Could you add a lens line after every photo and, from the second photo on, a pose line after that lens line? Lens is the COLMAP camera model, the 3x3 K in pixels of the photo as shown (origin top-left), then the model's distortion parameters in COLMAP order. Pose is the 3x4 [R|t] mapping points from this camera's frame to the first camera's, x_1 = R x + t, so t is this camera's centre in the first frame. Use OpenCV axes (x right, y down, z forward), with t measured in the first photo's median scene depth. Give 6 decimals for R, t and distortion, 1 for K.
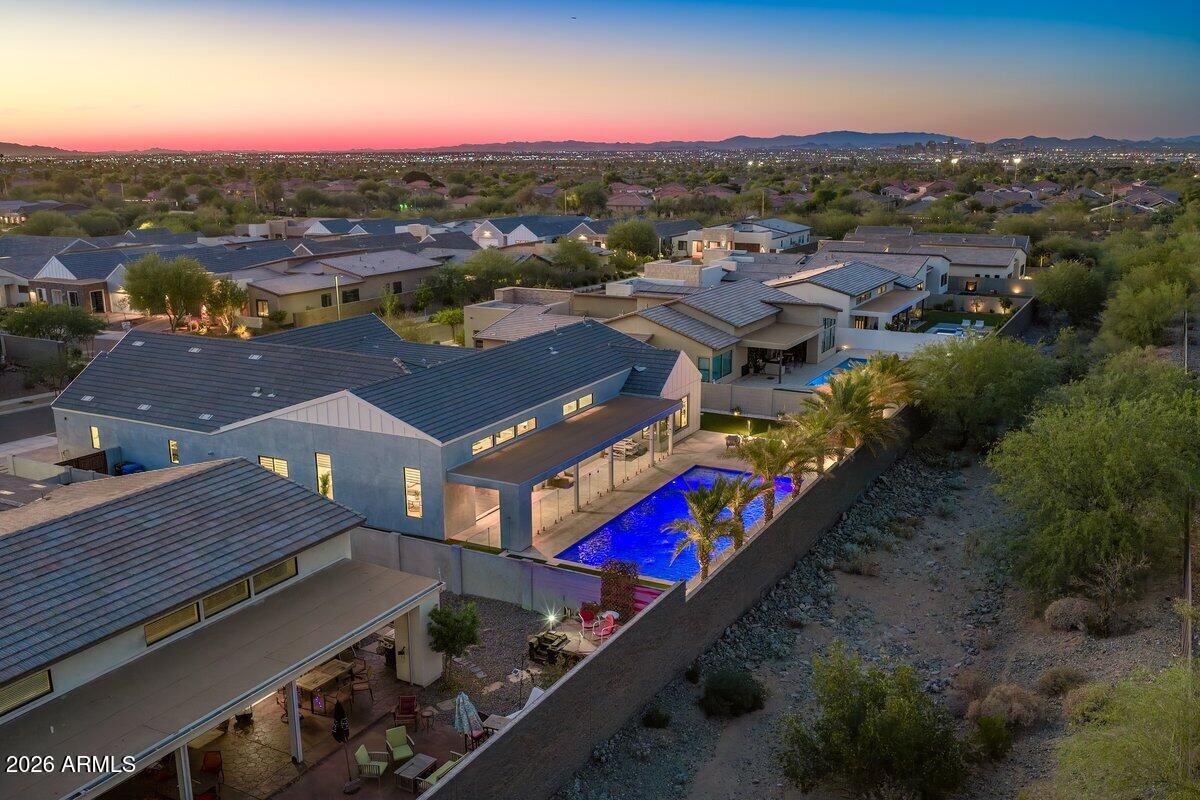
lens RADIAL K [[1041.4, 0, 600.0], [0, 1041.4, 400.0], [0, 0, 1]] dist [-0.001820, -0.001660]
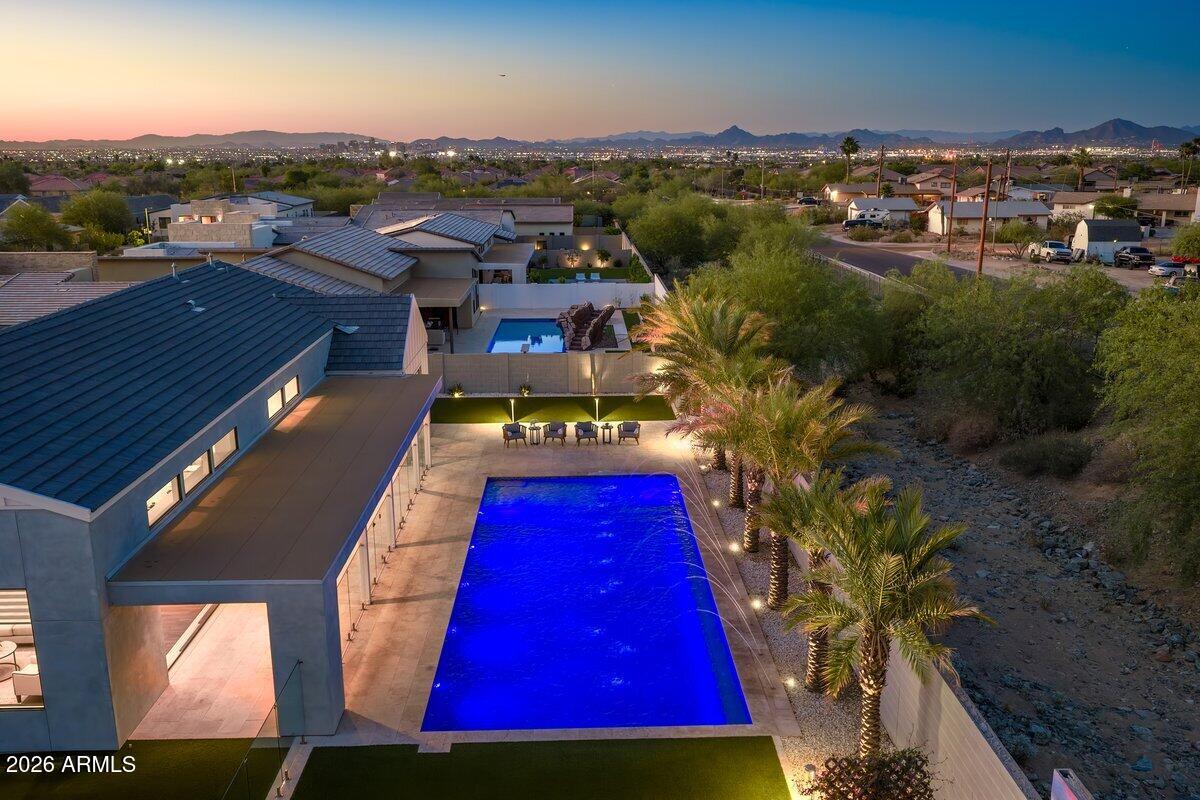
lens RADIAL K [[1041.4, 0, 600.0], [0, 1041.4, 400.0], [0, 0, 1]] dist [-0.001820, -0.001660]
pose [[0.865286, -0.112473, 0.488498, -0.137346], [0.111999, 0.993246, 0.030301, 0.007701], [-0.488607, 0.028492, 0.872039, 0.452139]]
